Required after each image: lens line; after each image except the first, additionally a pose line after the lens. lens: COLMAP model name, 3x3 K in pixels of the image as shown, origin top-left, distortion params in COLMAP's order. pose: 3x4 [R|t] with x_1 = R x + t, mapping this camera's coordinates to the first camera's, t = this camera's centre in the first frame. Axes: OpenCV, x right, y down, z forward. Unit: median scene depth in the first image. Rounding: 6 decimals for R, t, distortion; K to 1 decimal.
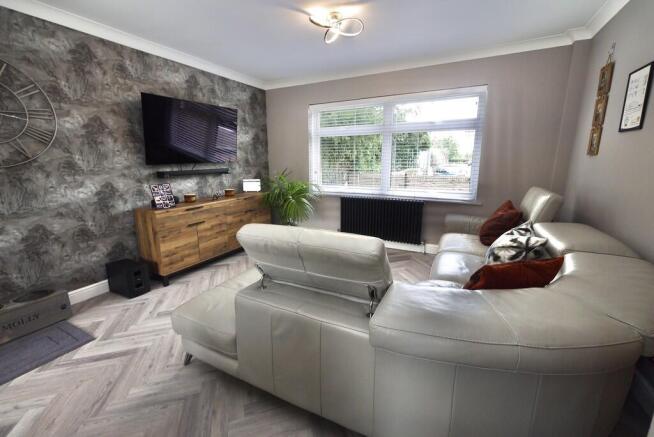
lens RADIAL K [[268.8, 0, 325.3], [0, 268.8, 215.6], [0, 0, 1]] dist [0.001558, 0.001067]
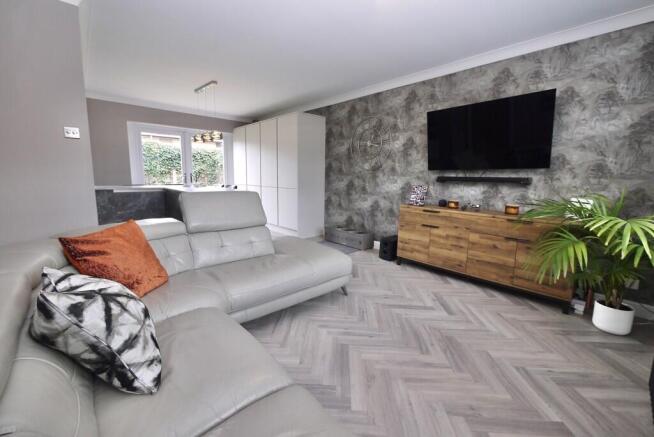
lens RADIAL K [[268.8, 0, 323.5], [0, 268.8, 213.5], [0, 0, 1]] dist [0.001558, 0.001067]
pose [[-0.323648, 0.147342, -0.934635, 0.580968], [-0.204306, 0.953615, 0.221082, -0.152293], [0.923857, 0.262504, -0.278533, 0.835894]]
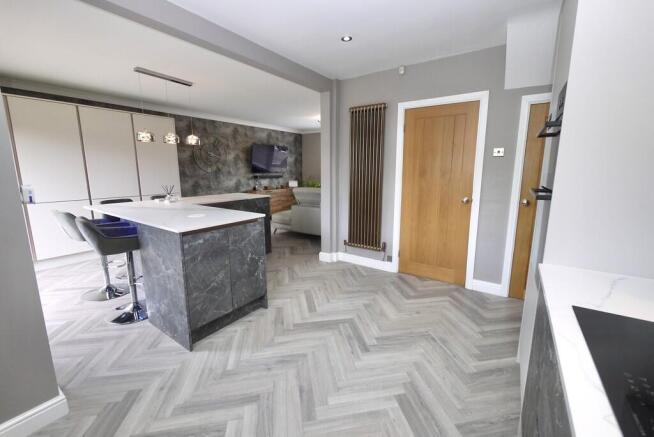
lens RADIAL K [[268.8, 0, 323.7], [0, 268.8, 218.4], [0, 0, 1]] dist [0.001558, 0.001067]
pose [[0.990511, 0.030243, -0.134064, 0.271595], [-0.034011, 0.999086, -0.025902, 0.229869], [0.133158, 0.030216, 0.990634, -1.132186]]
